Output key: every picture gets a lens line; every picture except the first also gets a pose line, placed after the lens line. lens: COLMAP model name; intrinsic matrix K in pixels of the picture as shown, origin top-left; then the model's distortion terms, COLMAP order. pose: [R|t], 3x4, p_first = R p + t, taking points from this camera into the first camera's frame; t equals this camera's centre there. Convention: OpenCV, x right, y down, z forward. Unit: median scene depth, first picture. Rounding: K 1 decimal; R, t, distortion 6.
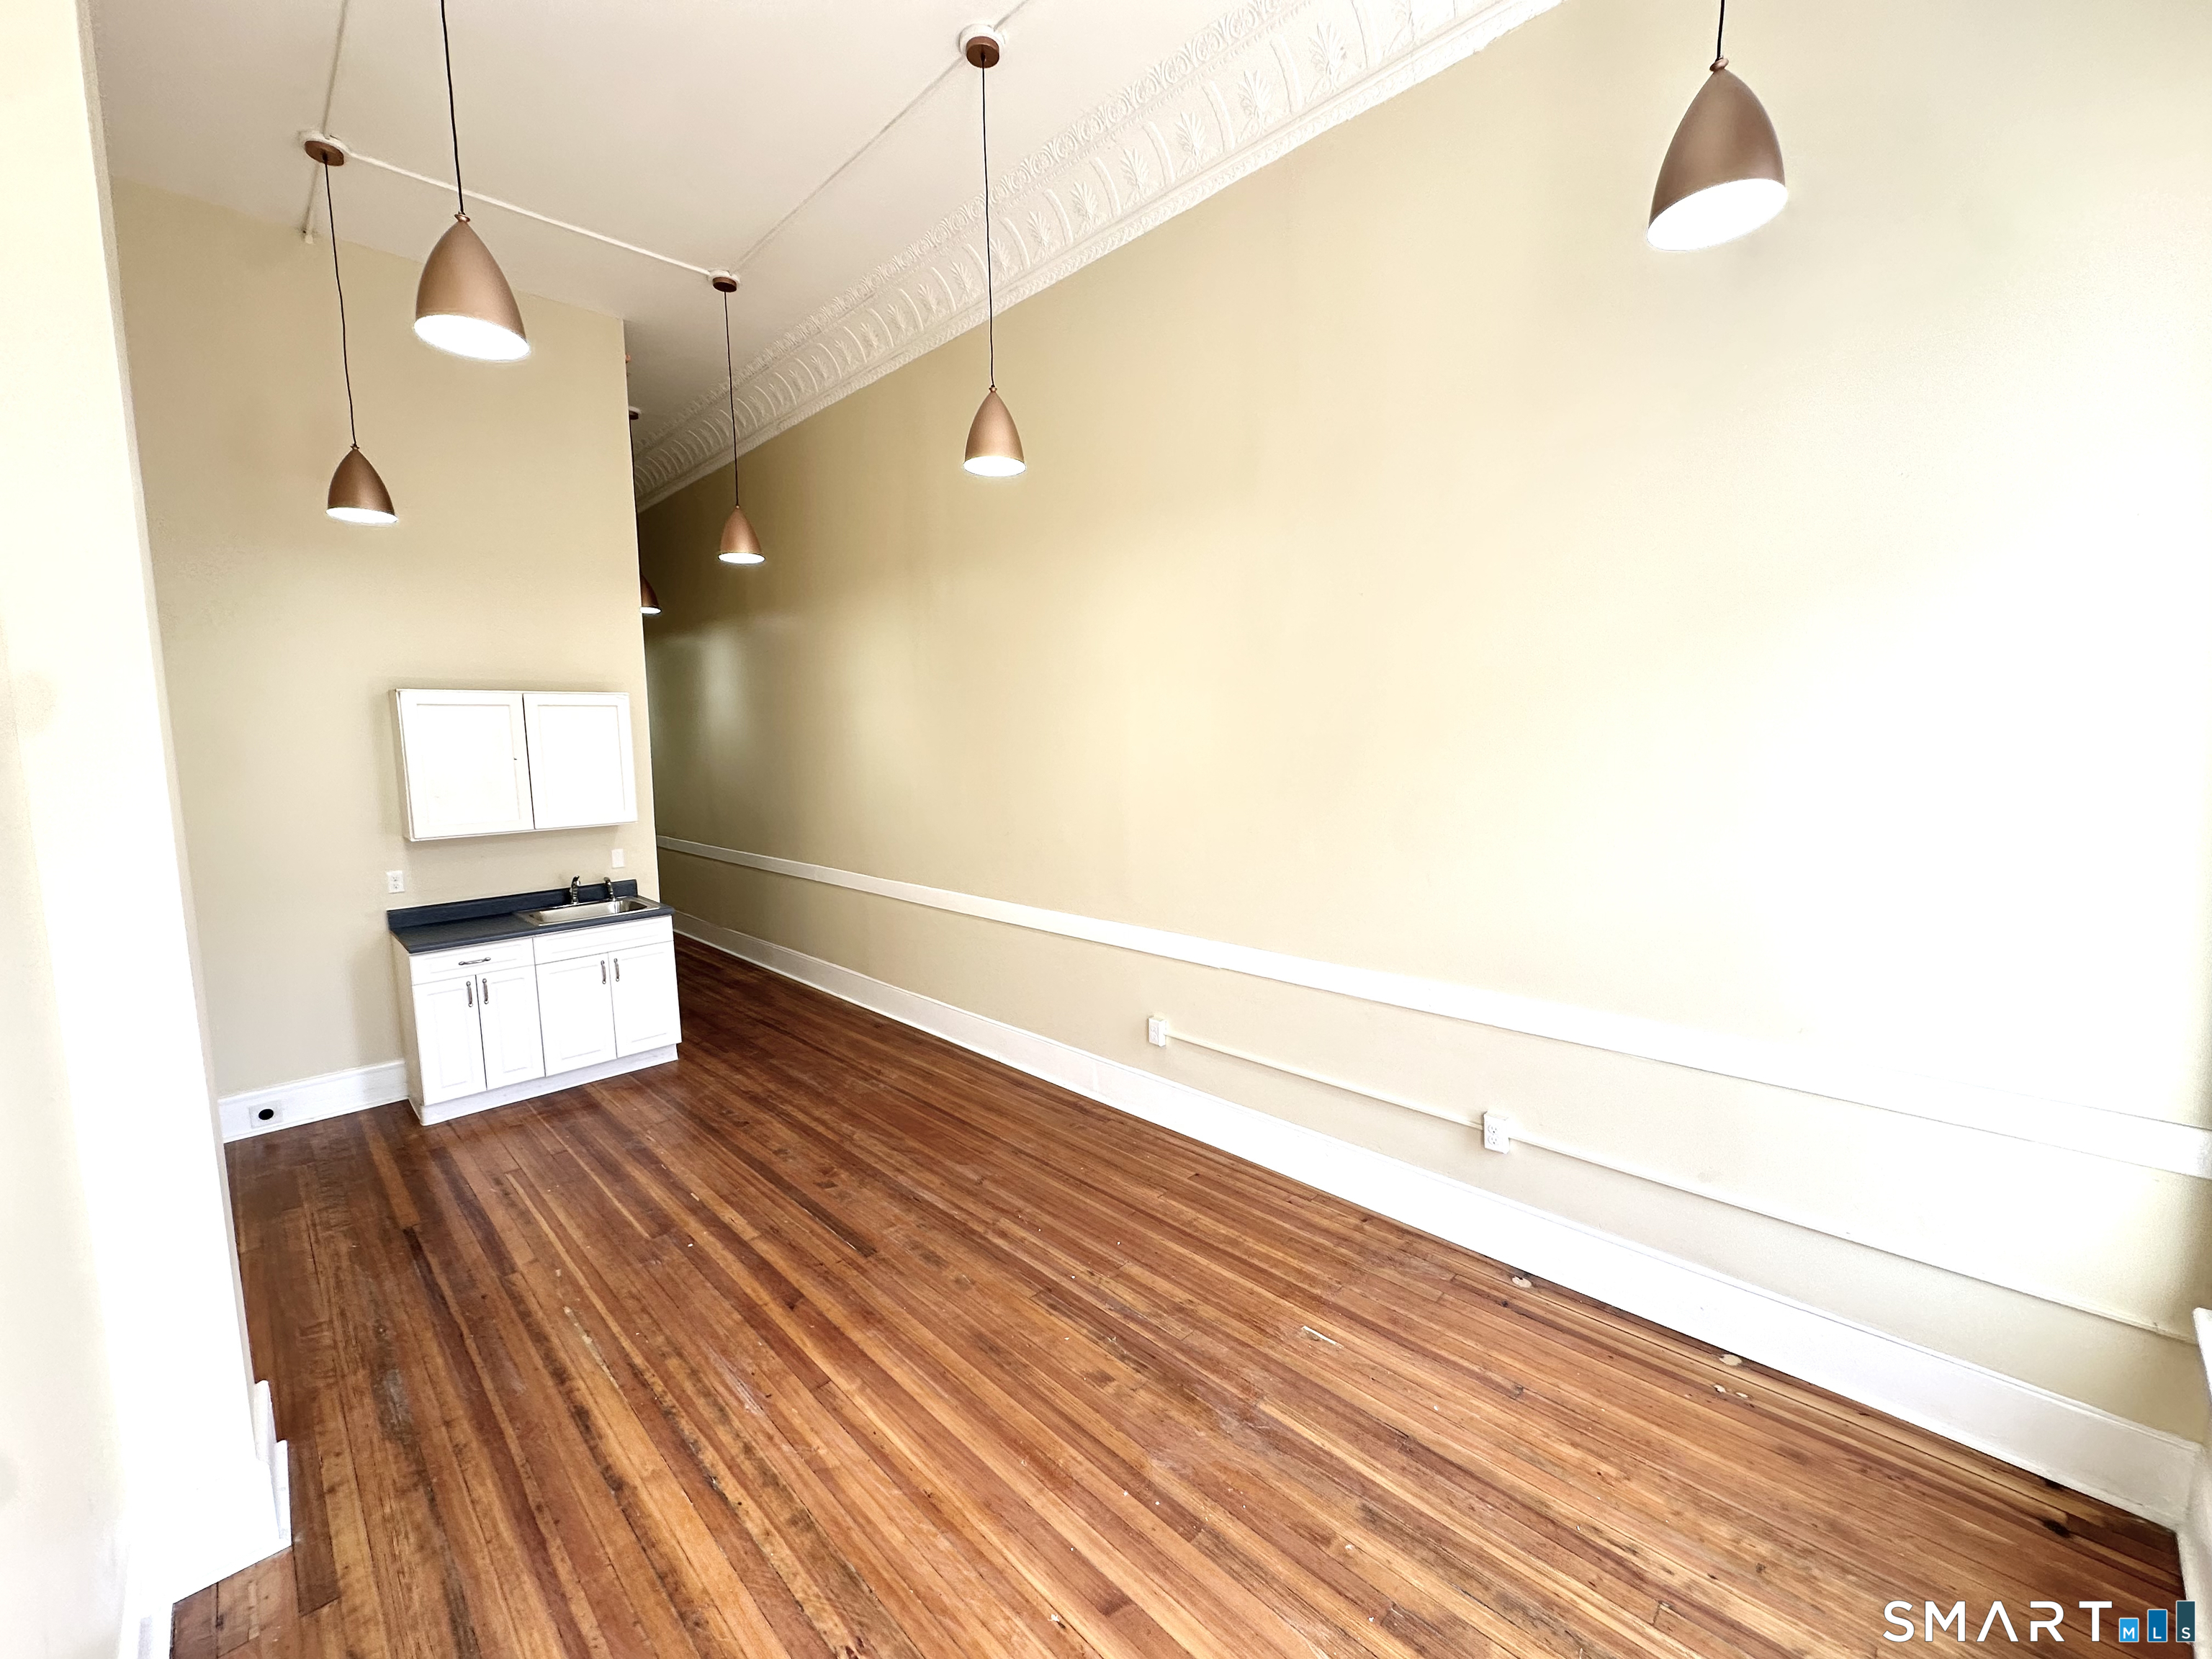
lens RADIAL K [[878.5, 0, 1127.0], [0, 878.5, 827.3], [0, 0, 1]] dist [-0.000973, -0.000248]
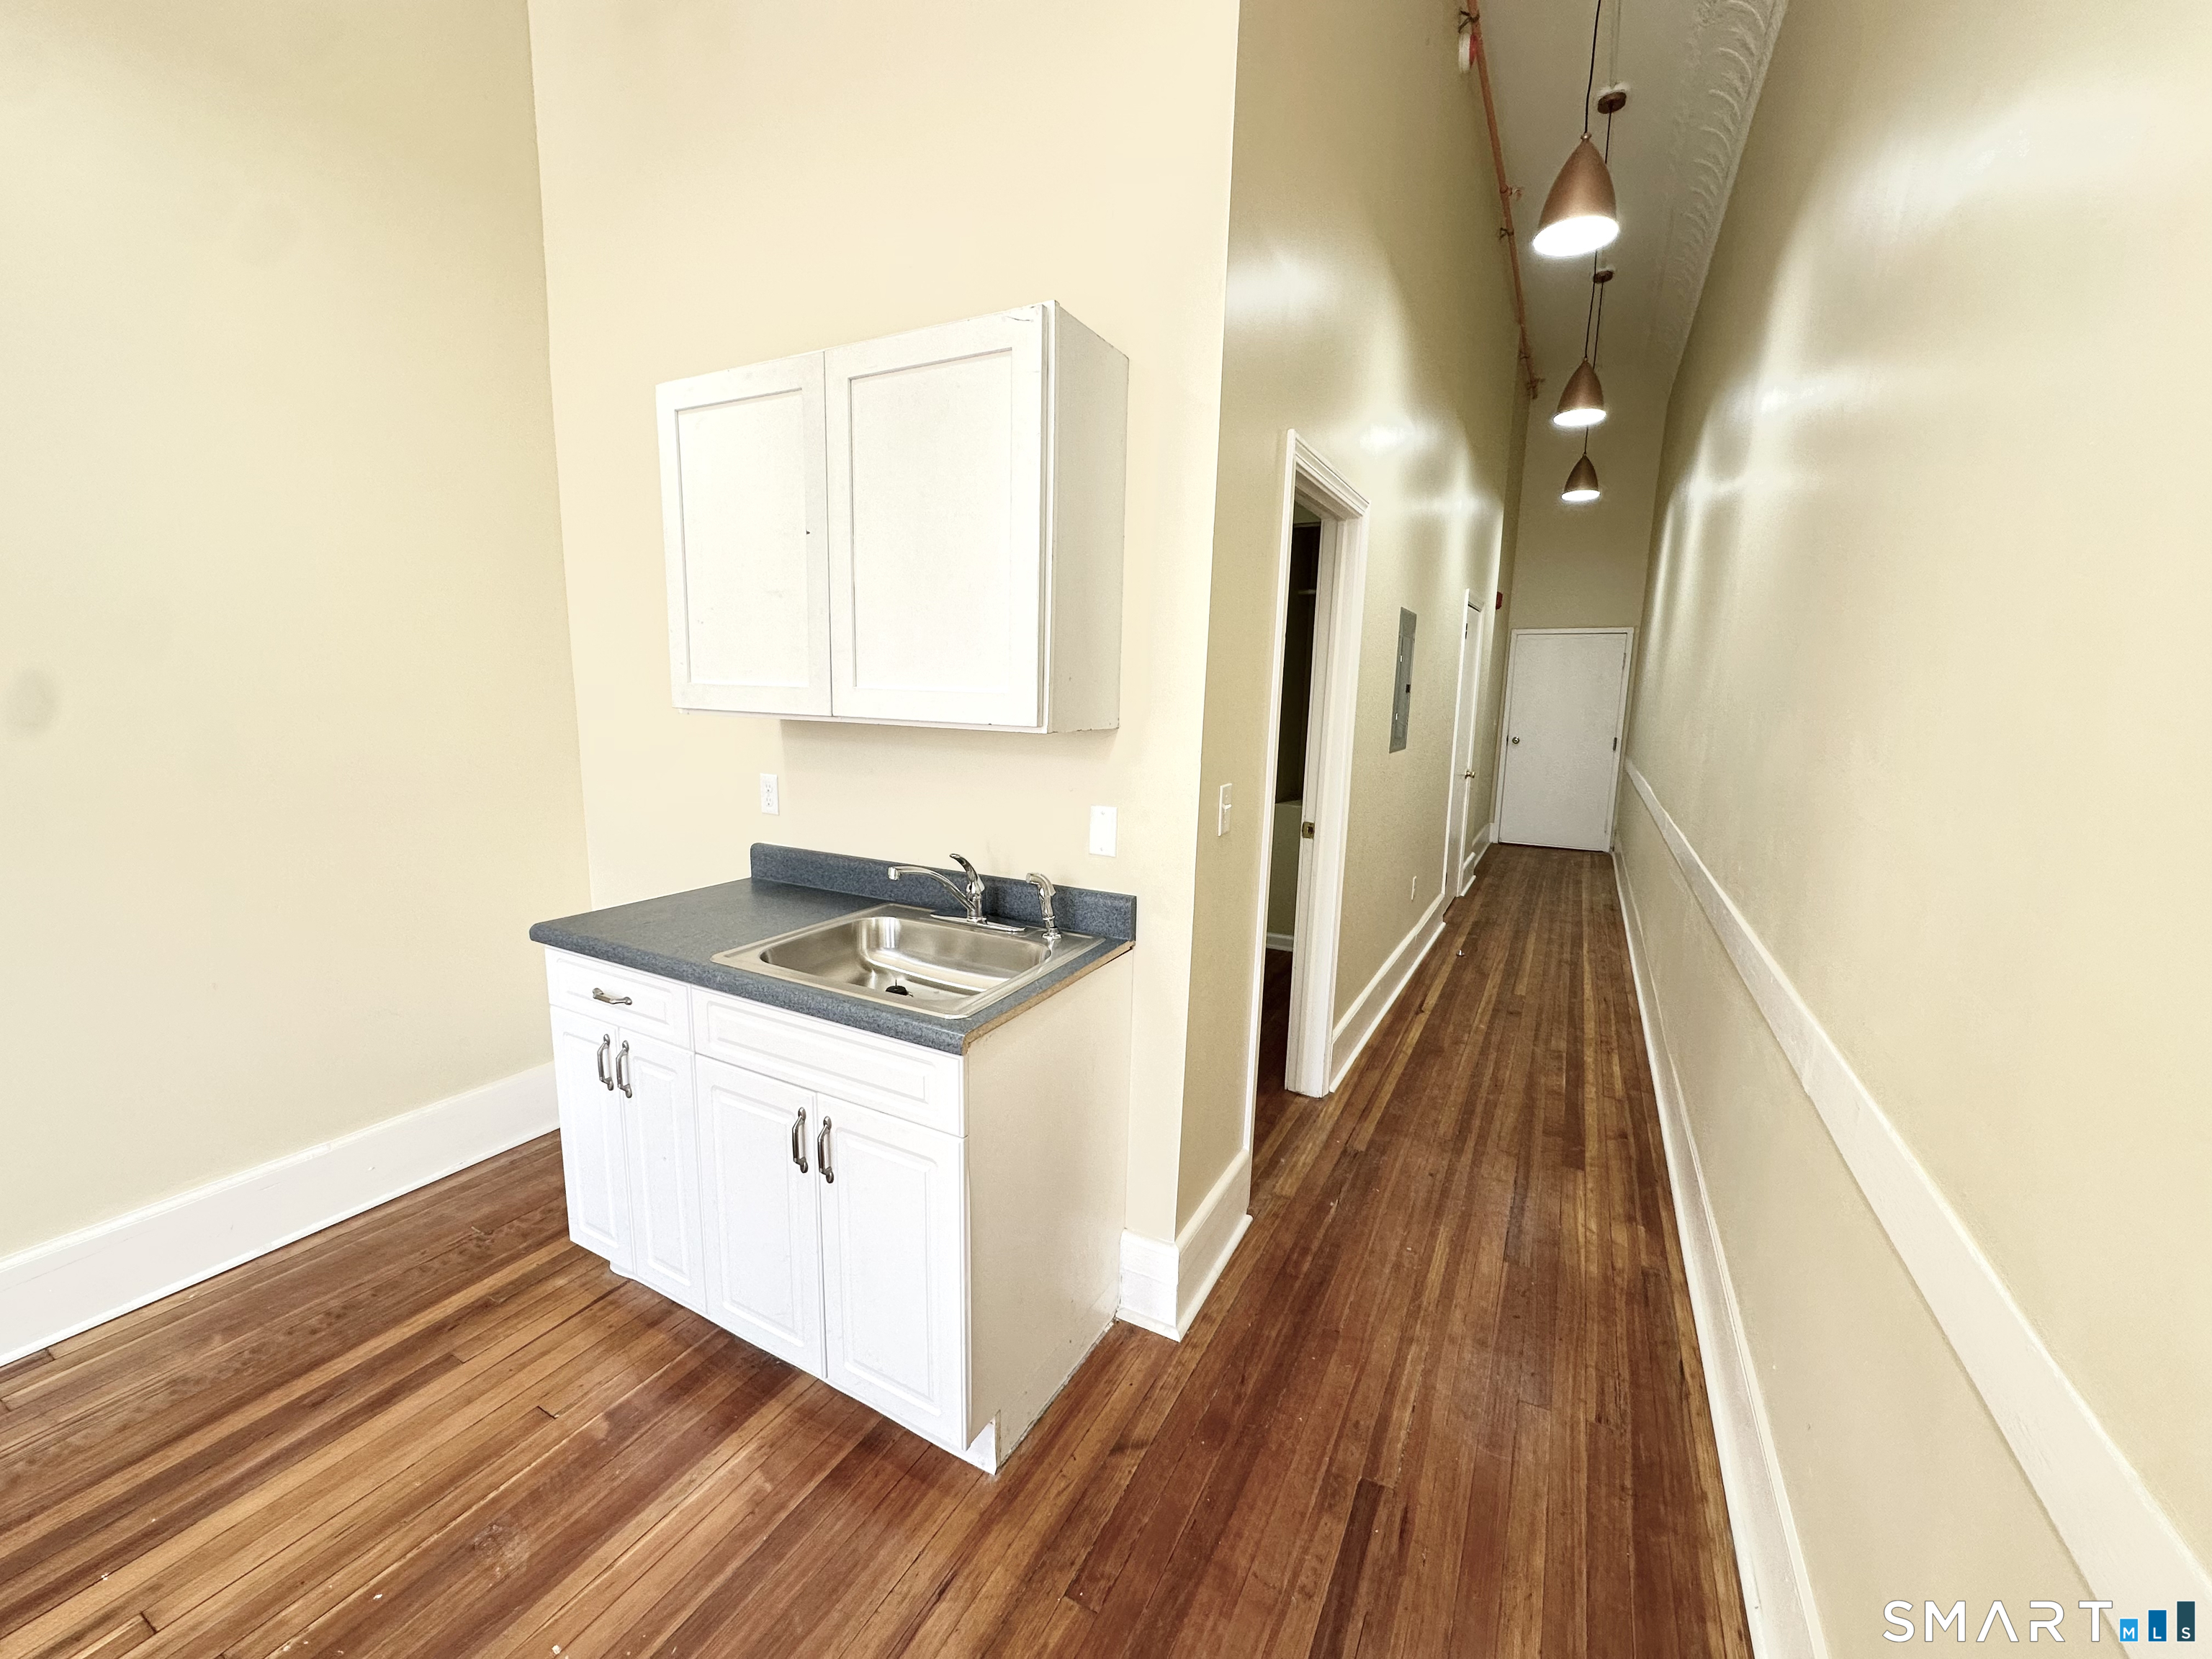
lens RADIAL K [[878.5, 0, 1081.9], [0, 878.5, 829.7], [0, 0, 1]] dist [-0.000973, -0.000248]
pose [[0.251758, 0.182924, -0.950346, -0.433375], [-0.130751, 0.979401, 0.153879, -0.037128], [0.958917, 0.085518, 0.270489, 1.649035]]
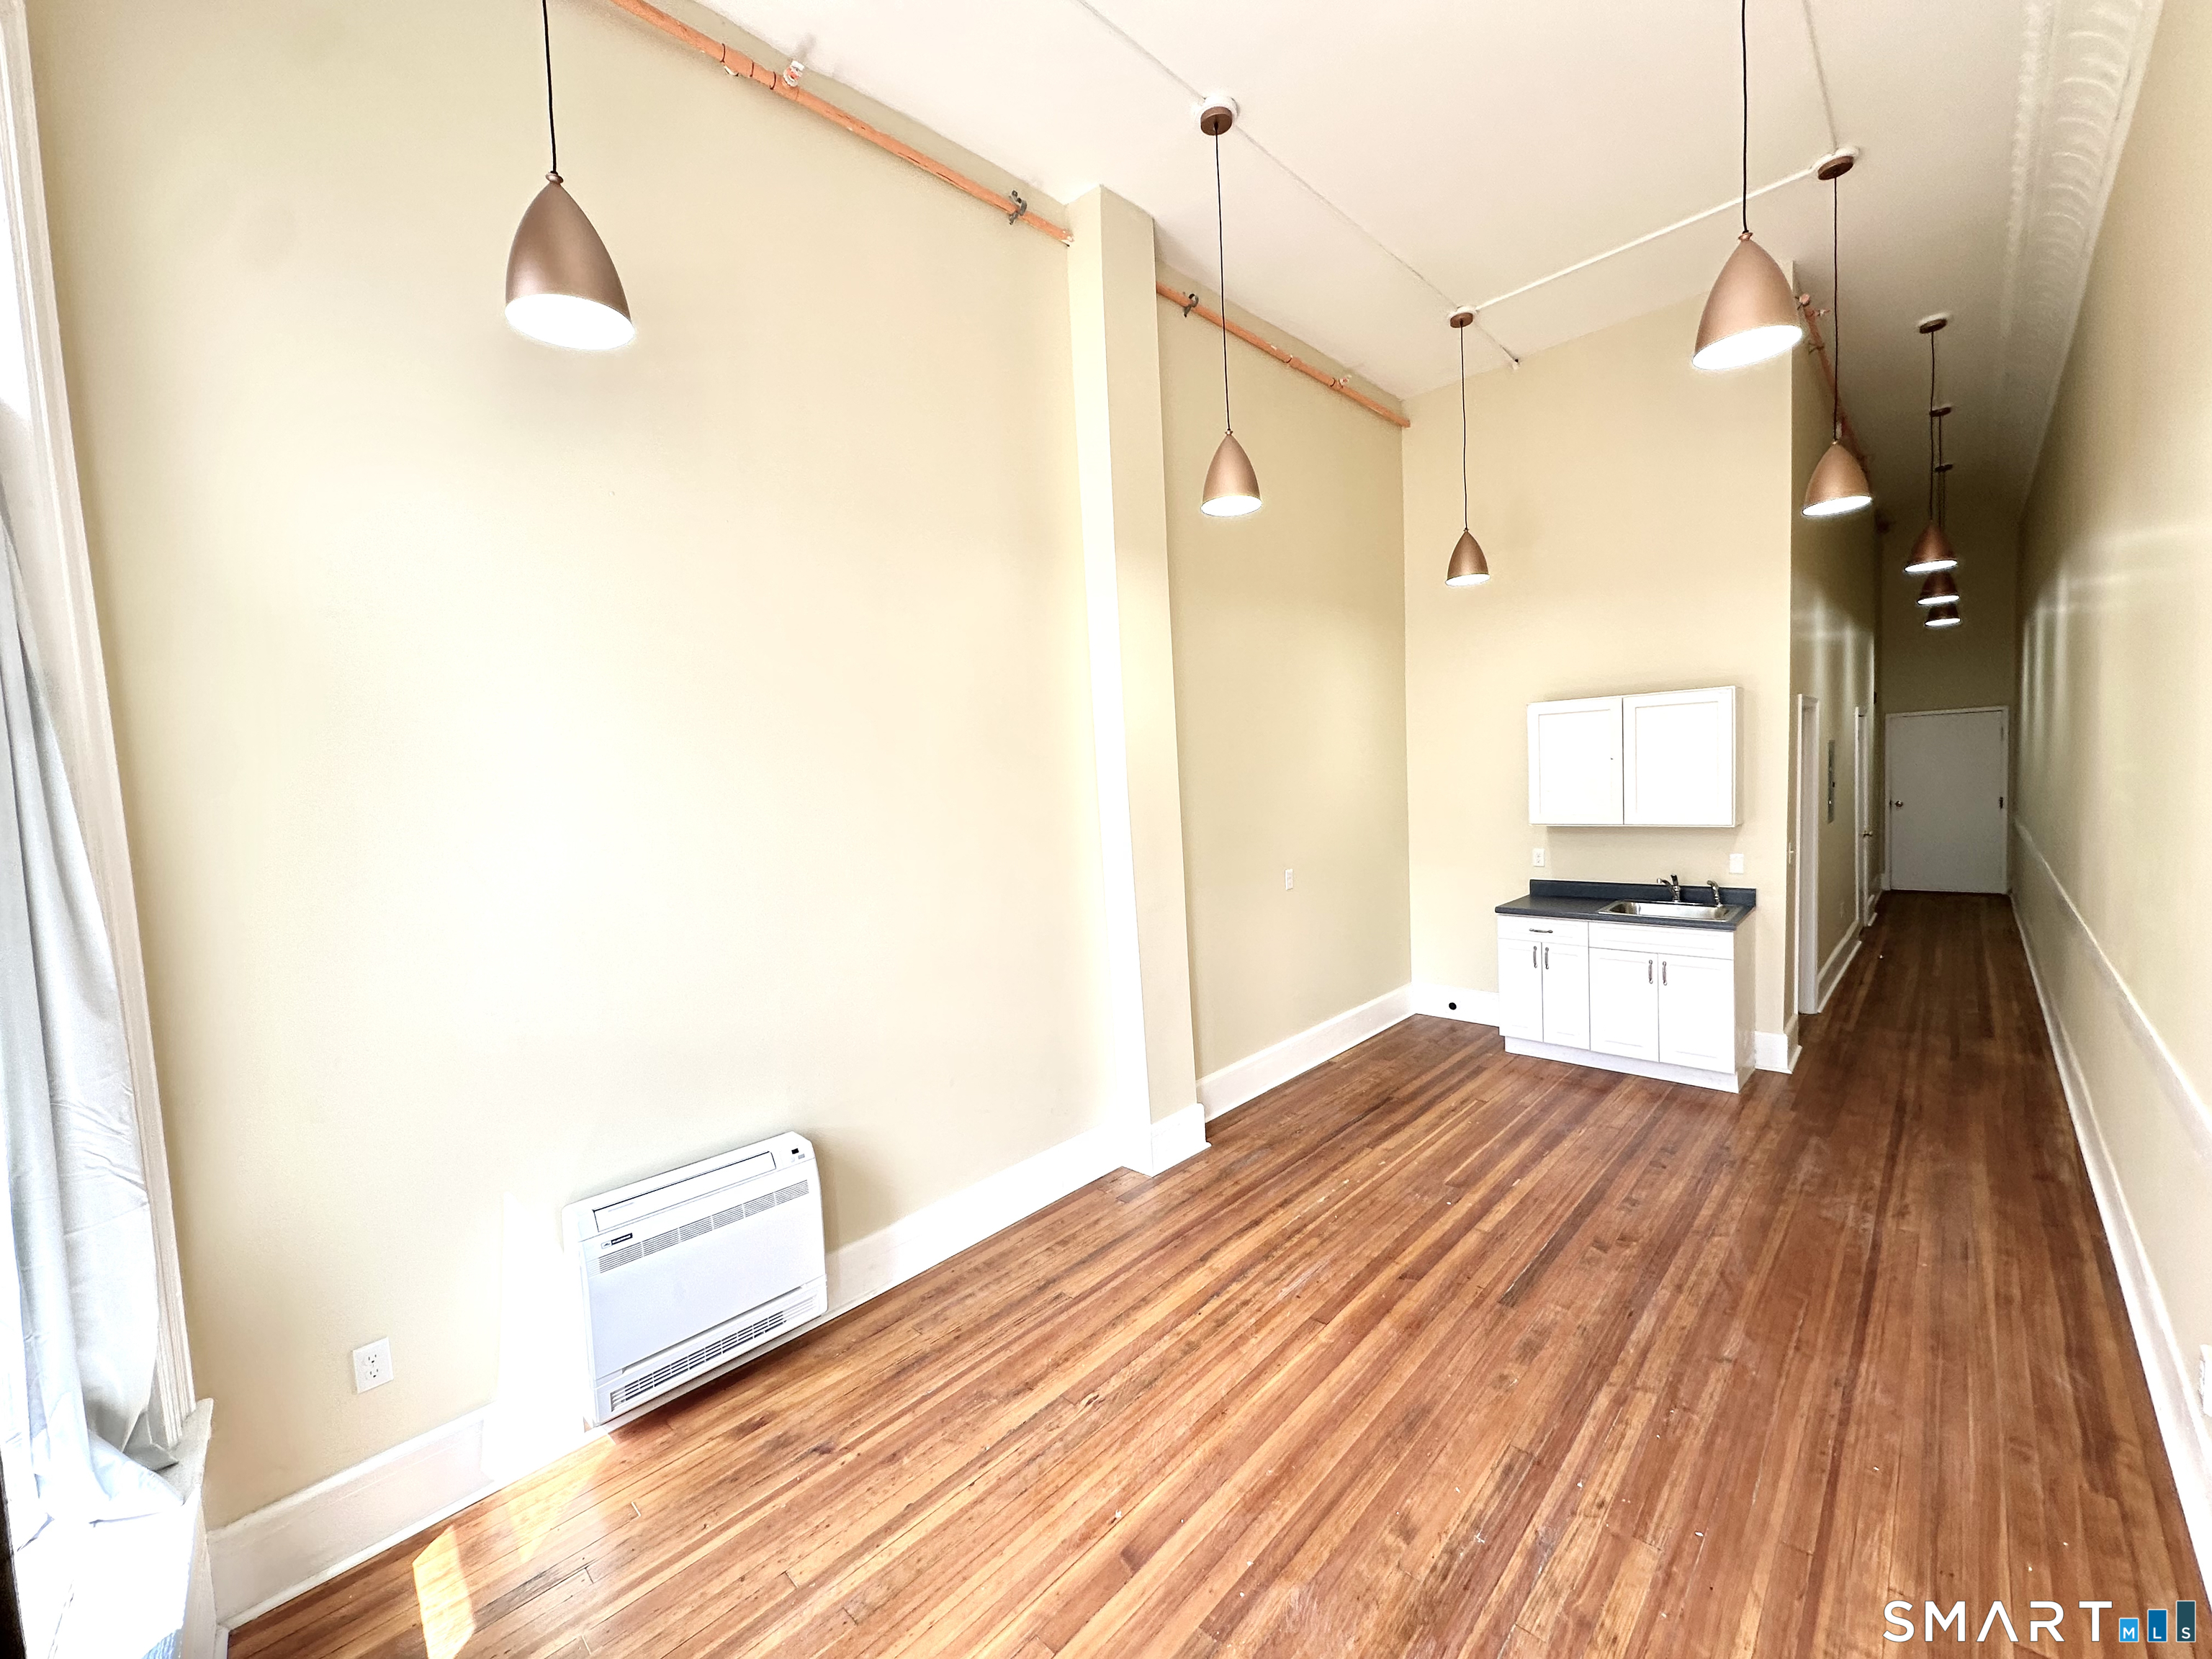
lens RADIAL K [[878.5, 0, 1086.2], [0, 878.5, 831.4], [0, 0, 1]] dist [-0.000973, -0.000248]
pose [[-0.013338, 0.086199, -0.996189, 0.651838], [-0.059266, 0.994458, 0.086842, -0.071454], [0.998153, 0.060199, -0.008155, 0.585297]]
